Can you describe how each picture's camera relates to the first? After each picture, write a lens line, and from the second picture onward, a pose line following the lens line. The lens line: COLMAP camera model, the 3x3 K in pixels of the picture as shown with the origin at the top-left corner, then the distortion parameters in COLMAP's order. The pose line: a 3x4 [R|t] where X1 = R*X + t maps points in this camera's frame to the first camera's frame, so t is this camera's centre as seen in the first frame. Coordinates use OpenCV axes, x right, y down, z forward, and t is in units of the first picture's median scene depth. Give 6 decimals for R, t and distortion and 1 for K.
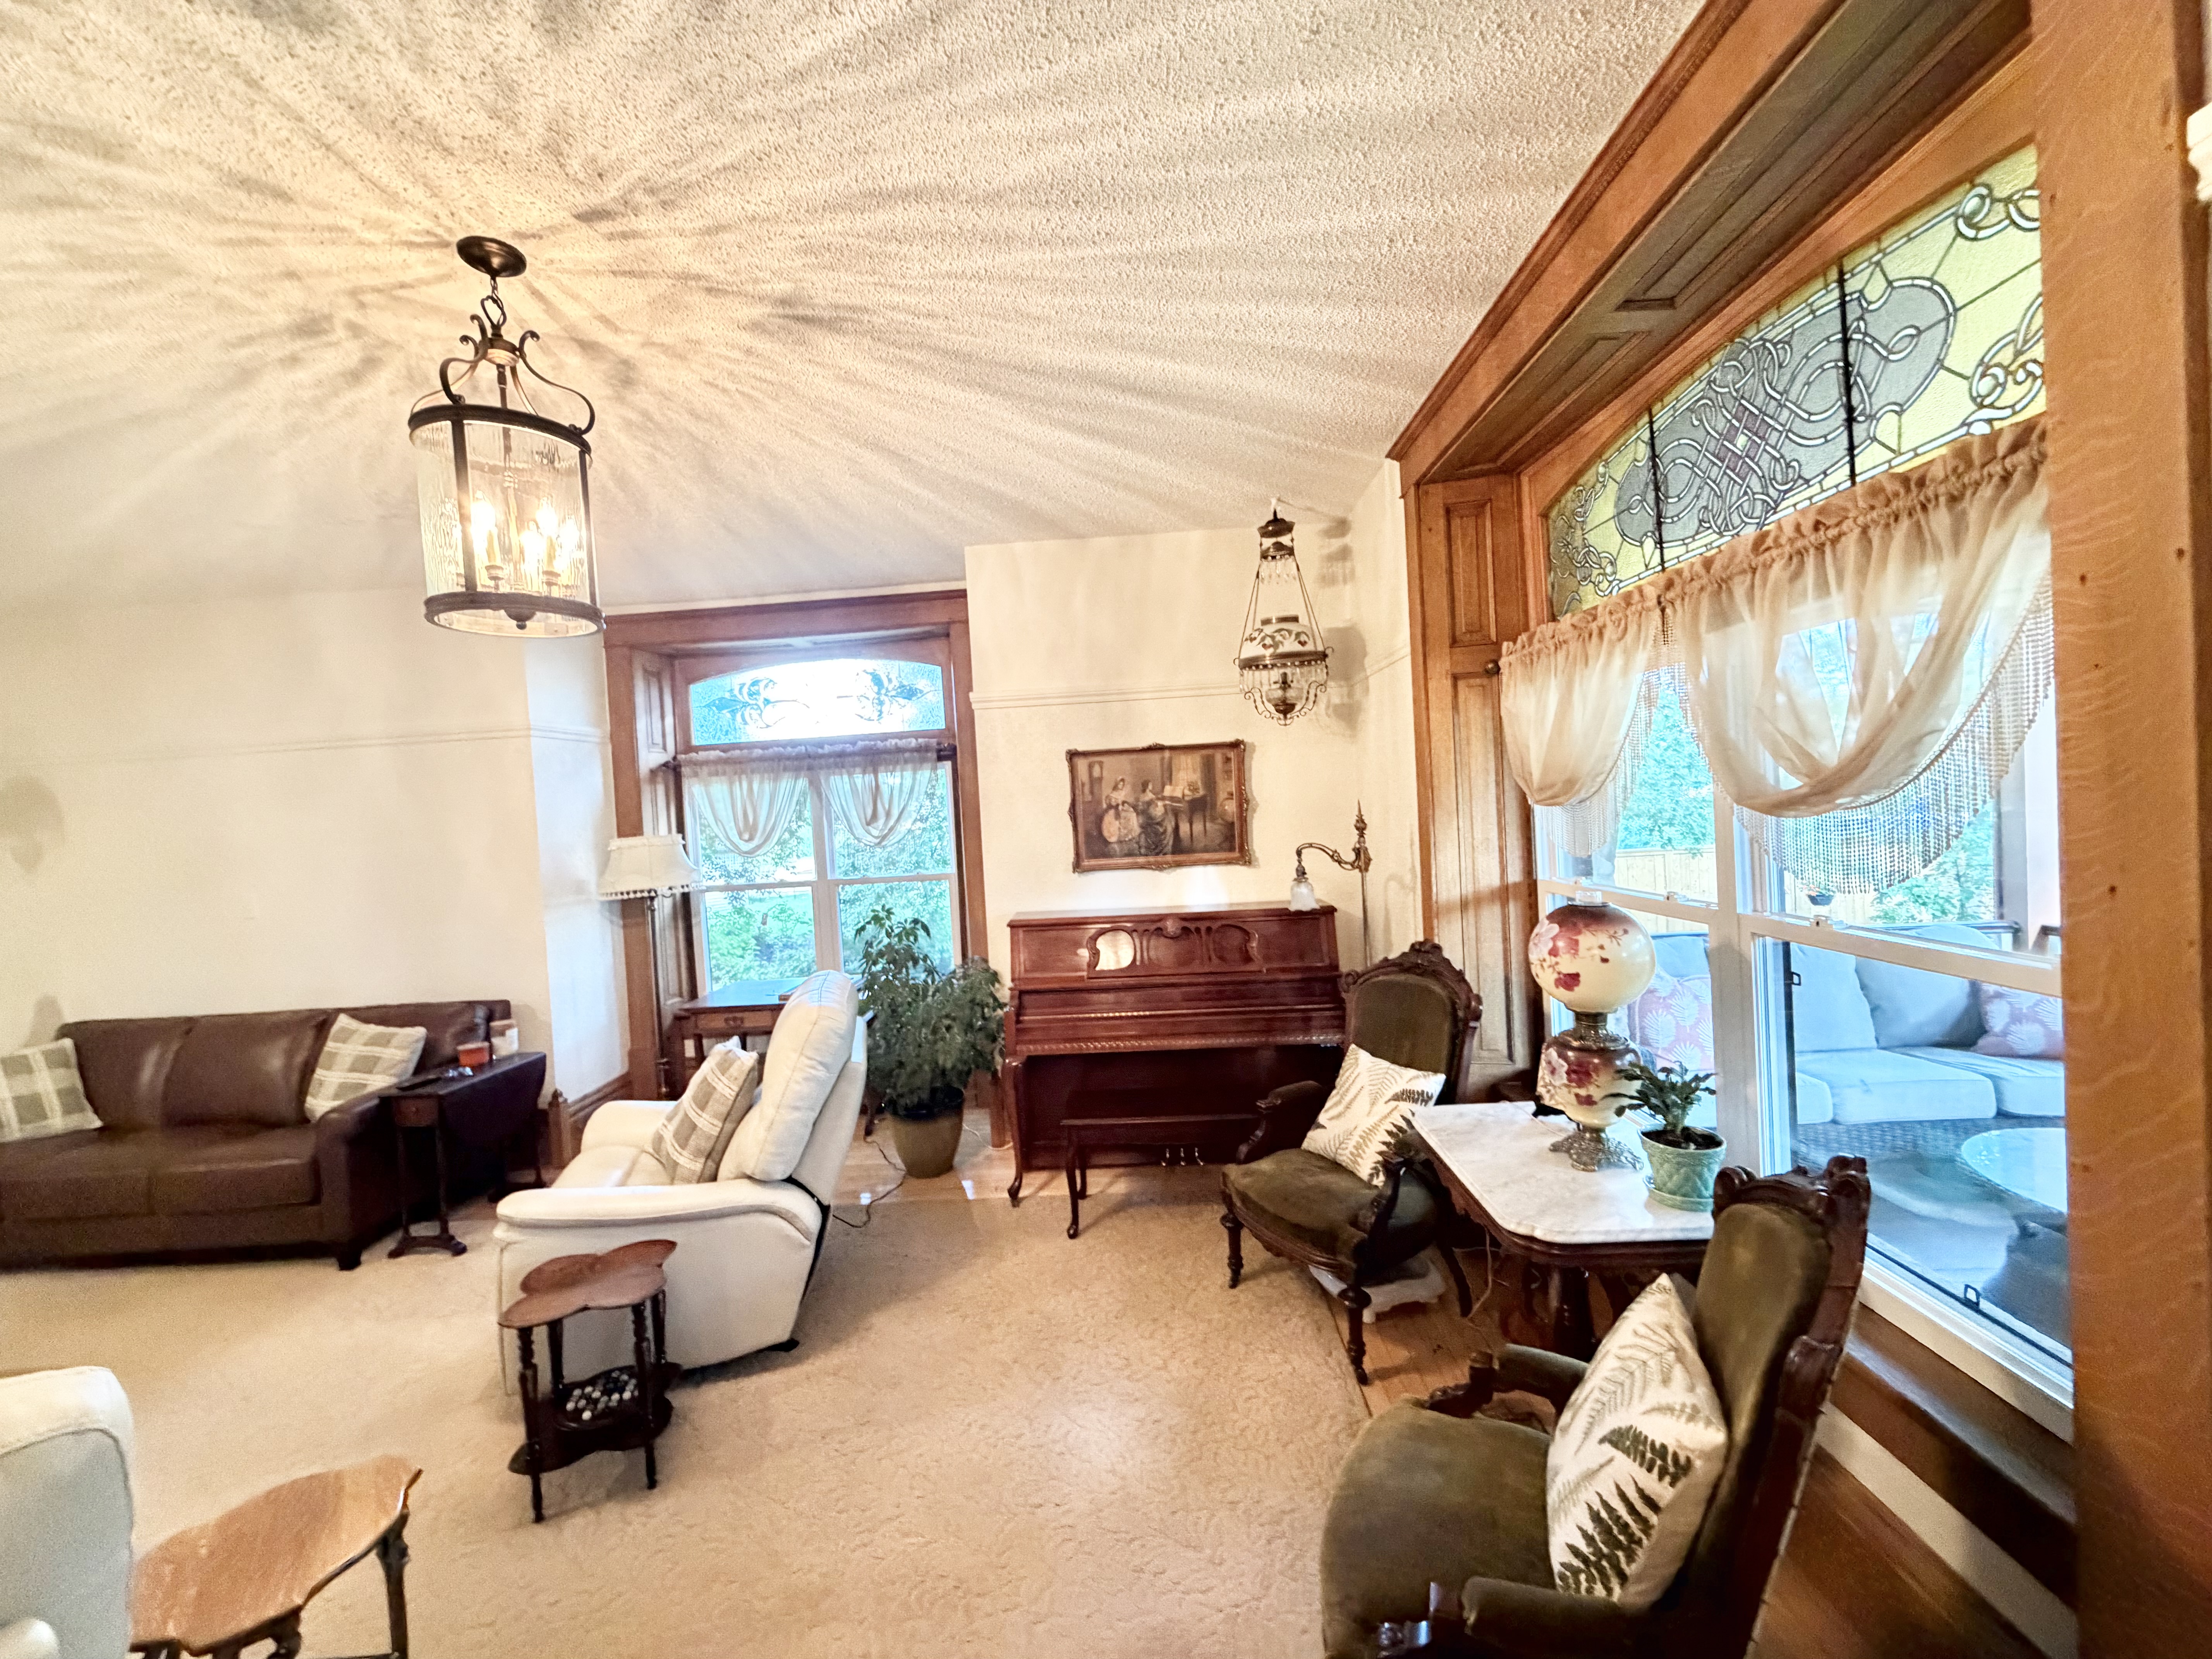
lens RADIAL K [[881.5, 0, 1092.3], [0, 881.5, 831.2], [0, 0, 1]] dist [-0.001292, 0.000567]
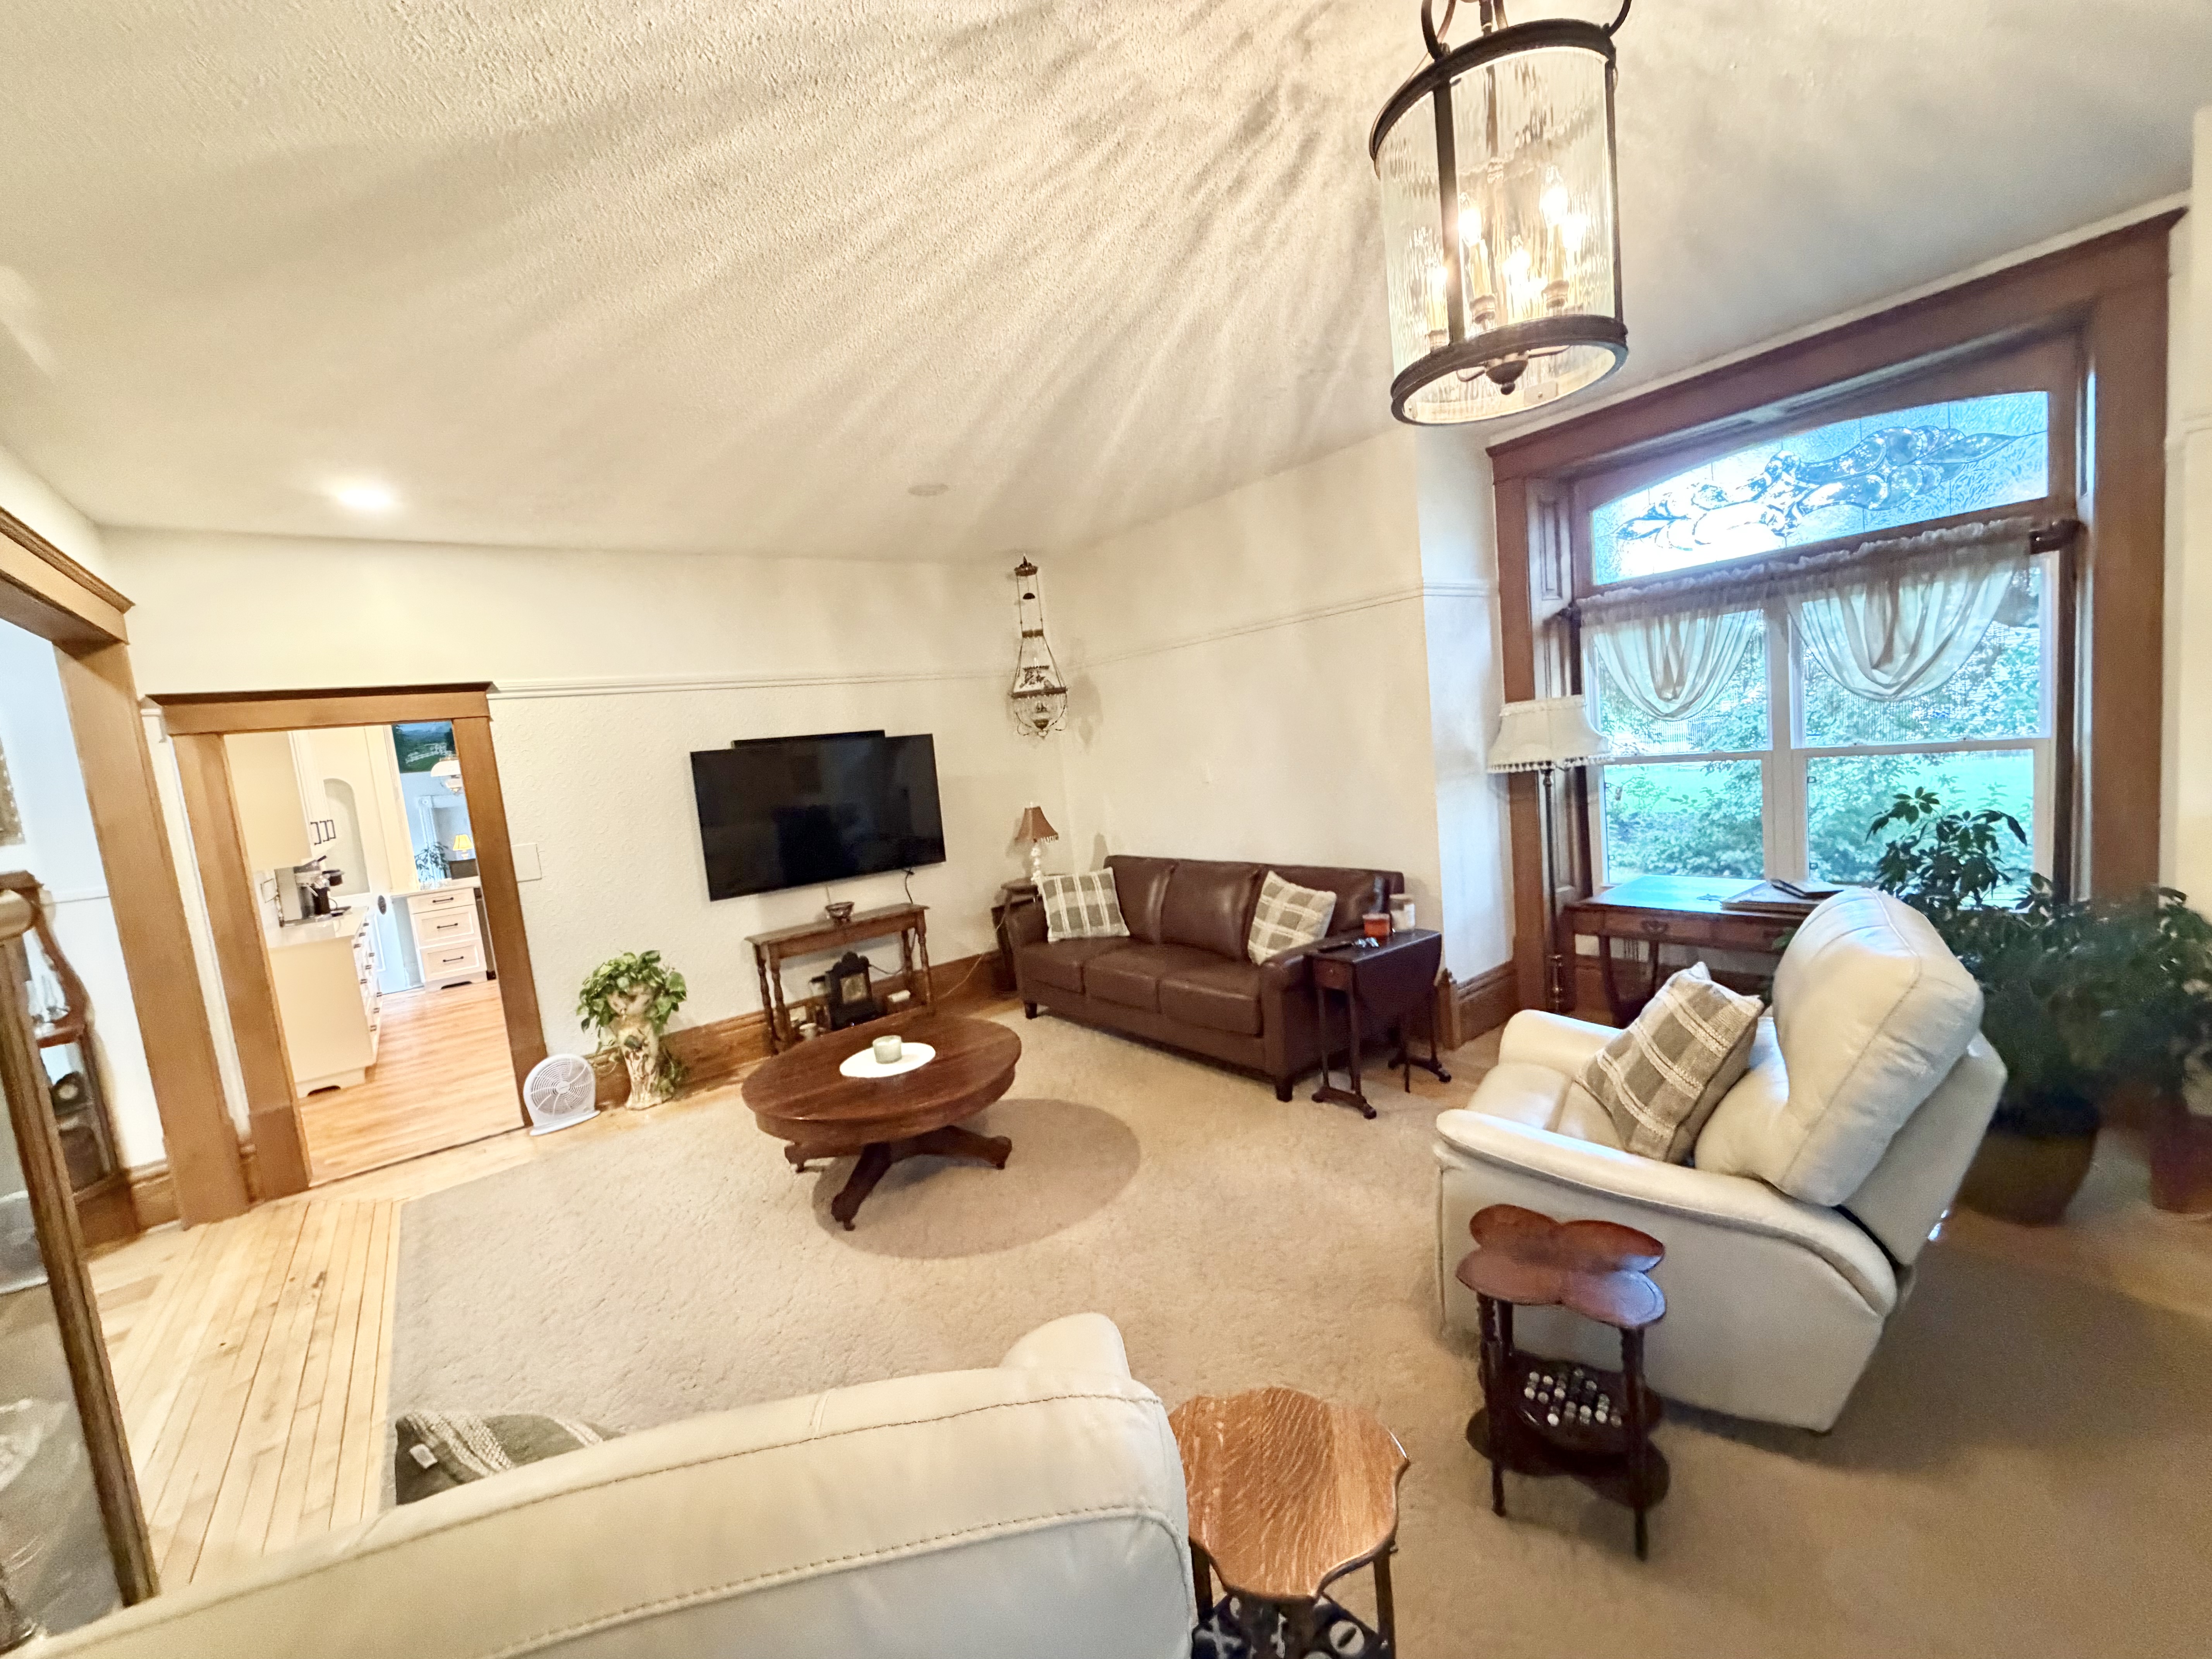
lens RADIAL K [[881.5, 0, 1106.3], [0, 881.5, 833.2], [0, 0, 1]] dist [-0.001292, 0.000567]
pose [[0.652081, 0.070394, -0.754874, -0.156168], [0.042761, 0.990680, 0.129322, 0.007106], [0.756943, -0.116607, 0.642994, 0.137005]]
